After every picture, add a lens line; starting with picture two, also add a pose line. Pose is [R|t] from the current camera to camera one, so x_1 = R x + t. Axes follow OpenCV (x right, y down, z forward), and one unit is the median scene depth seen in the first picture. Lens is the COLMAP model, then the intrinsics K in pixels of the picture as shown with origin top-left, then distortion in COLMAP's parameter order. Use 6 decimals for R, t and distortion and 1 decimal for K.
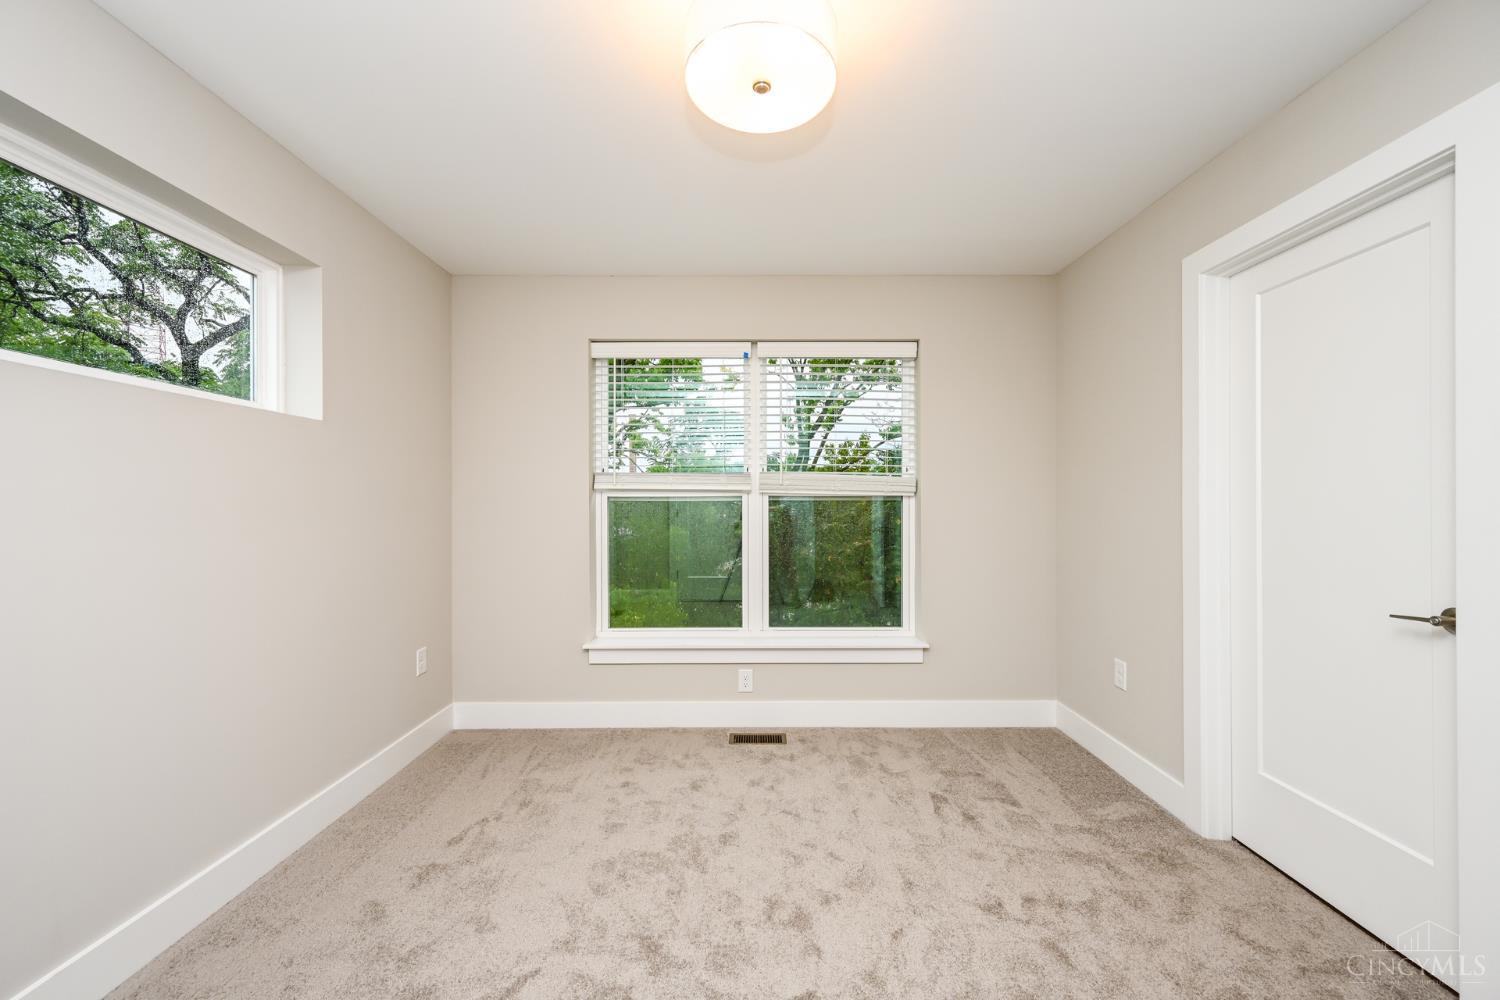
lens RADIAL K [[596.2, 0, 751.6], [0, 596.2, 503.9], [0, 0, 1]] dist [0.001808, 0.000627]
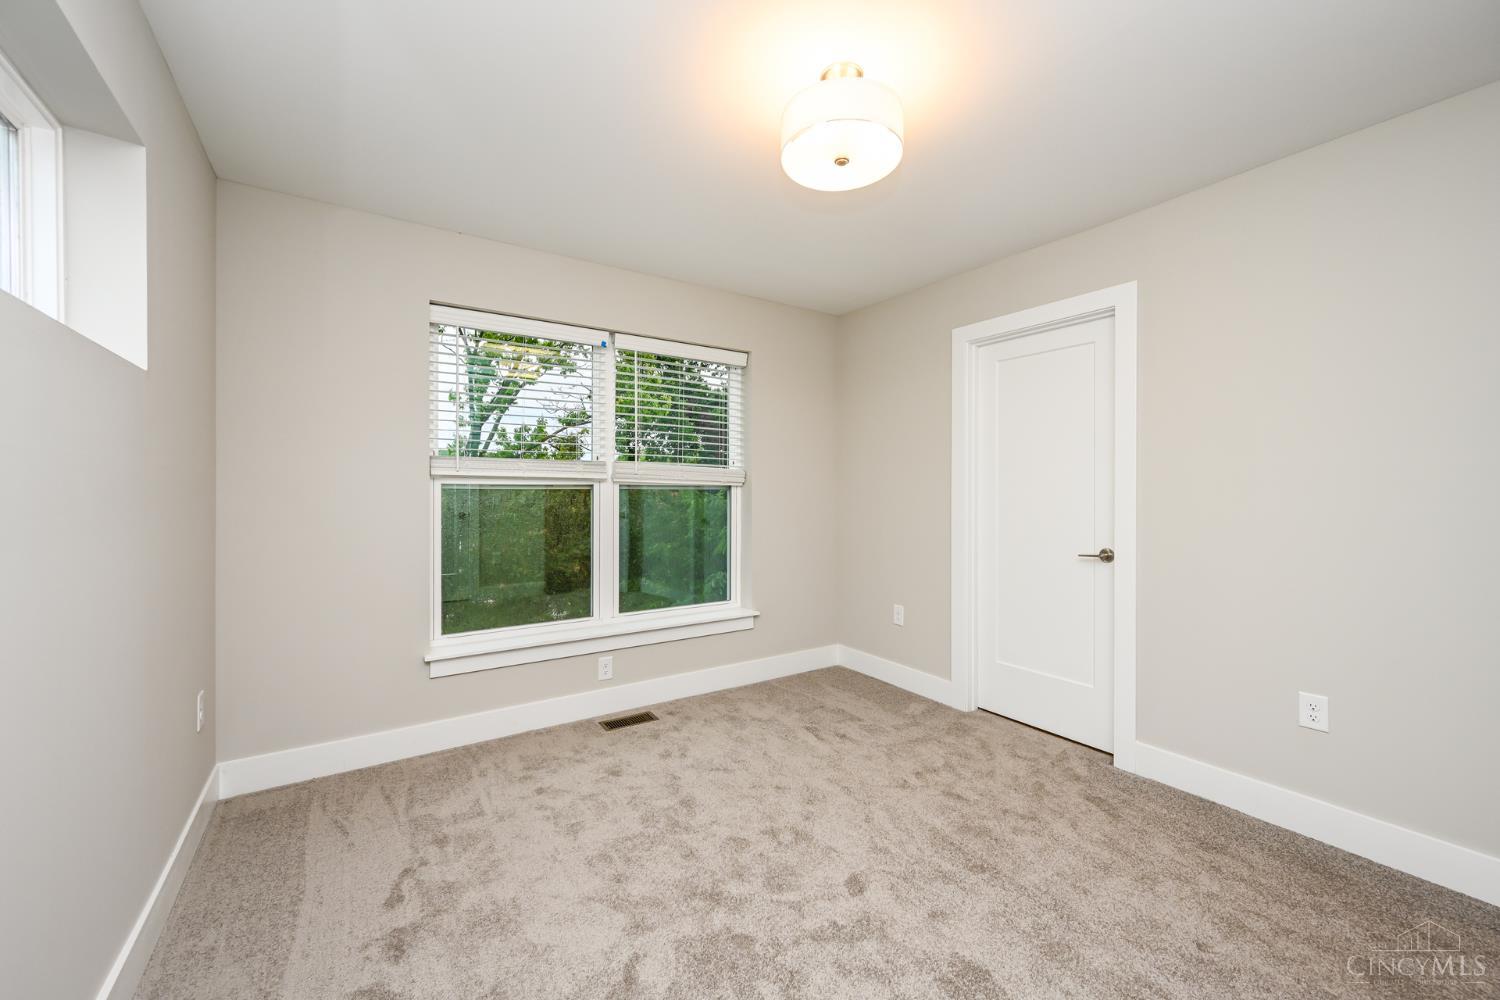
lens RADIAL K [[596.2, 0, 756.2], [0, 596.2, 495.9], [0, 0, 1]] dist [0.001808, 0.000627]
pose [[0.829232, -0.001528, 0.558903, -0.437153], [-0.002150, 0.999980, 0.005924, -0.001307], [-0.558901, -0.006114, 0.829212, 0.030672]]
